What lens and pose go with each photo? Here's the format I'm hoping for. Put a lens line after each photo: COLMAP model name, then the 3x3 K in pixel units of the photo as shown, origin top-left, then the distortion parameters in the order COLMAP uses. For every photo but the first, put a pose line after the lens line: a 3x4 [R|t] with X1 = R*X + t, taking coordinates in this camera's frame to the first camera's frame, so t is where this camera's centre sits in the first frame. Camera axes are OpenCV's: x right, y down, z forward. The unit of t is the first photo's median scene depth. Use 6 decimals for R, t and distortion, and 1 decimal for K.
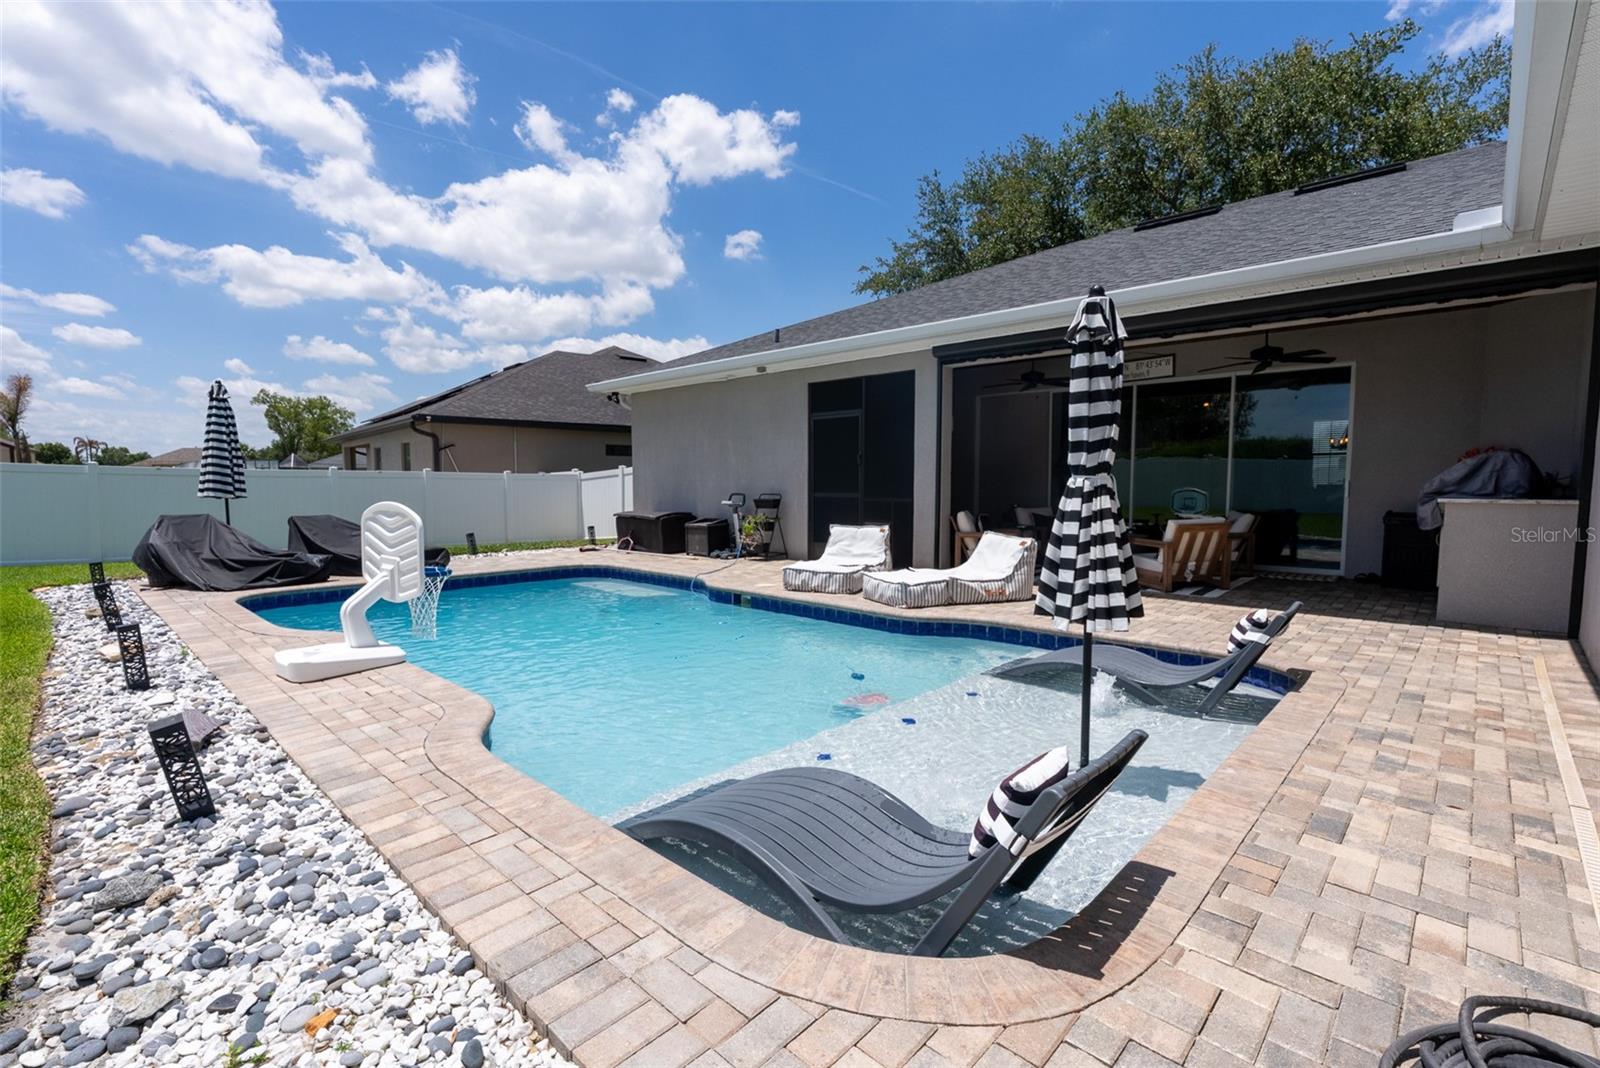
lens RADIAL K [[709.2, 0, 793.6], [0, 709.2, 538.0], [0, 0, 1]] dist [-0.014236, 0.000458]
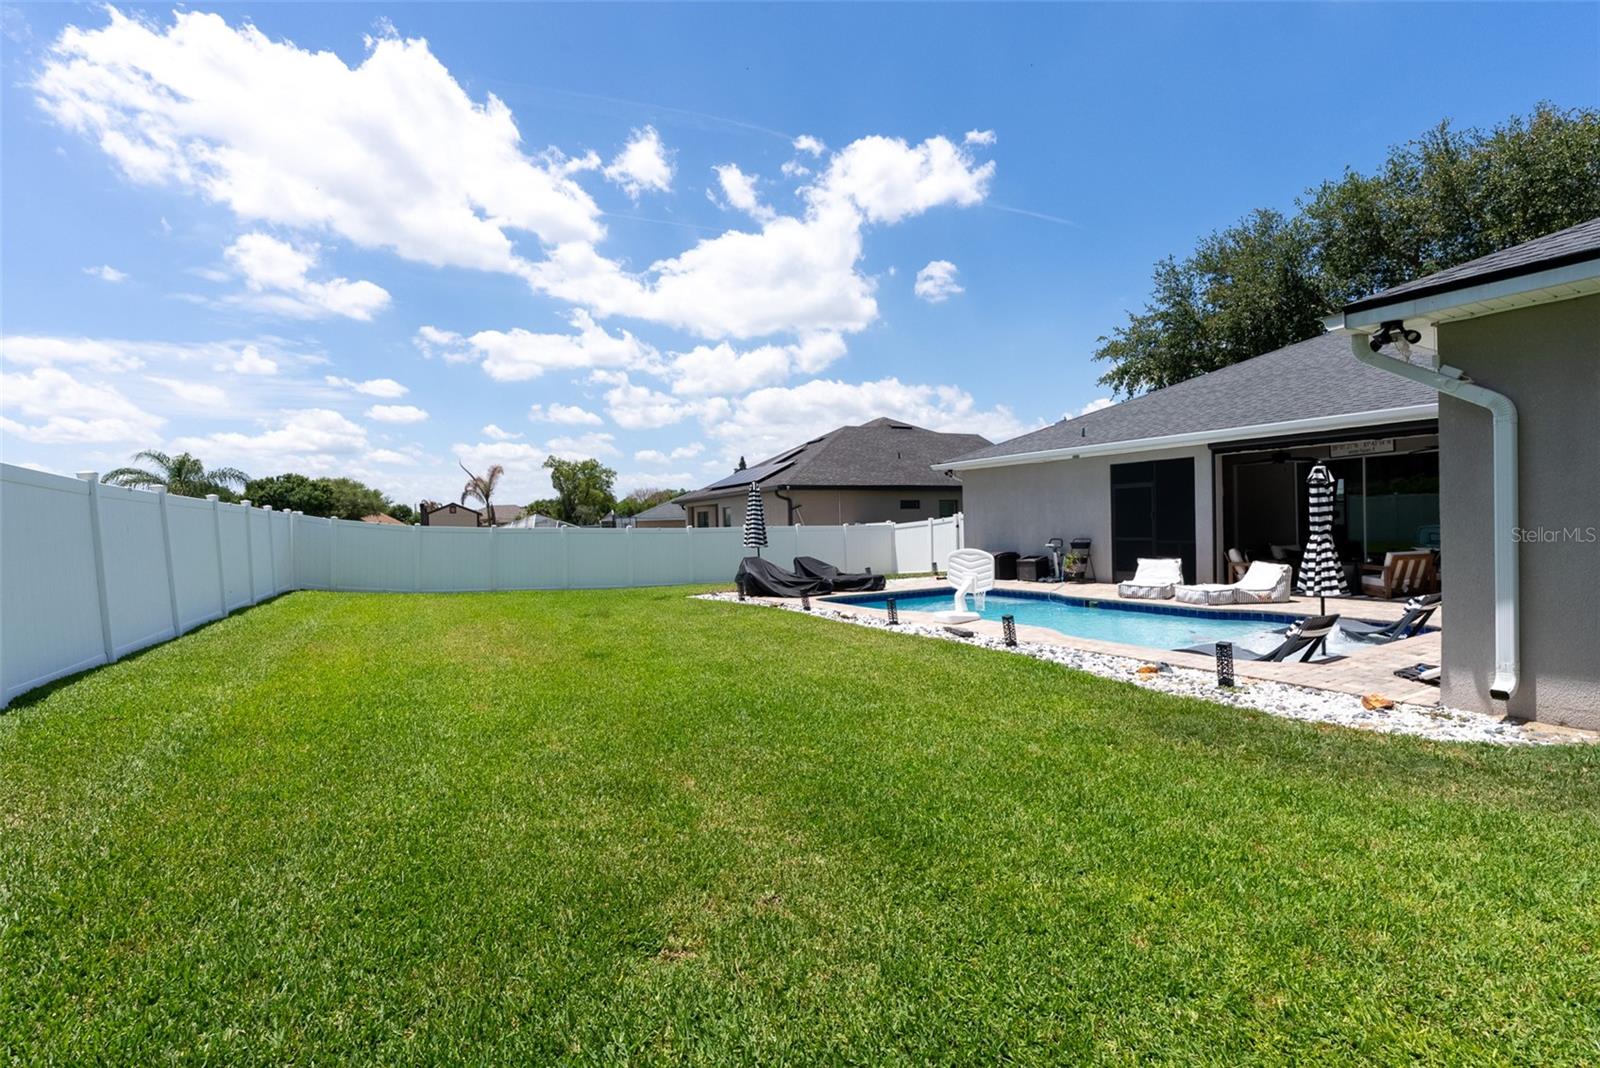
lens RADIAL K [[726.4, 0, 797.8], [0, 726.4, 536.7], [0, 0, 1]] dist [-0.004259, 0.000022]
pose [[0.968598, -0.019213, -0.247887, -0.094294], [0.004912, 0.998294, -0.058179, 0.007562], [0.248582, 0.055134, 0.967040, -0.248374]]
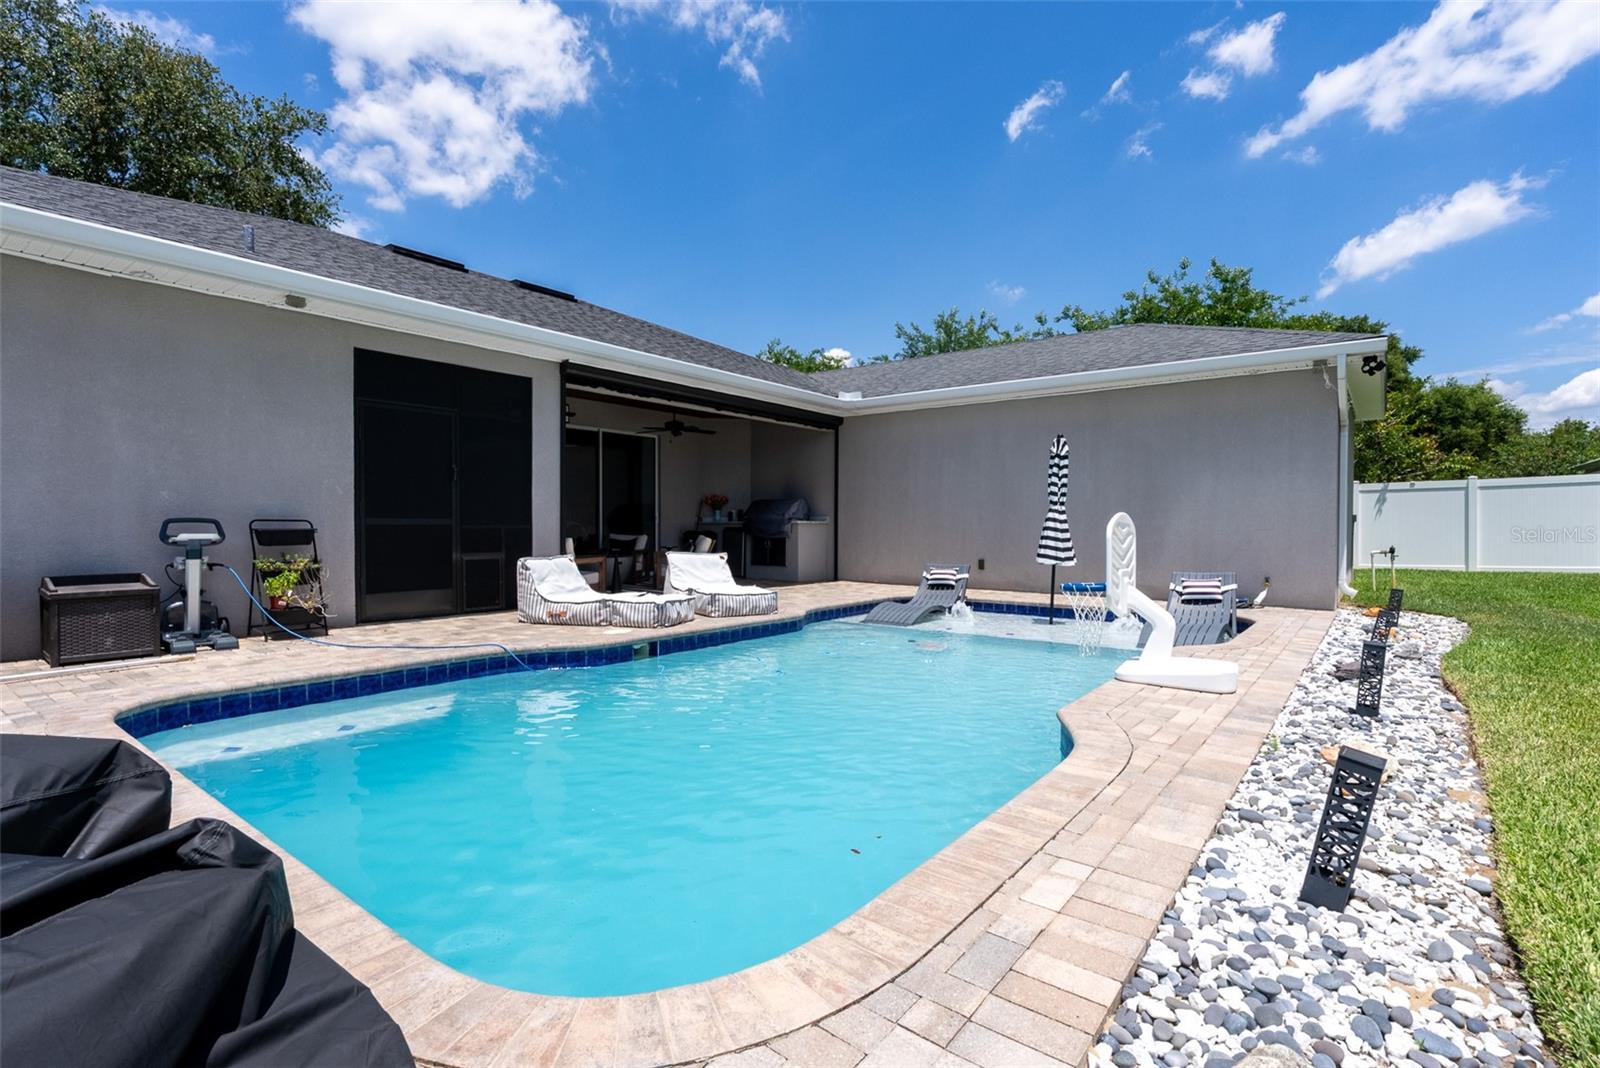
lens RADIAL K [[726.4, 0, 797.8], [0, 726.4, 536.7], [0, 0, 1]] dist [-0.004259, 0.000022]
pose [[-0.085004, -0.012703, 0.996300, -0.259728], [0.077944, 0.996770, 0.019359, -0.011526], [-0.993327, 0.079301, -0.083739, 0.262271]]
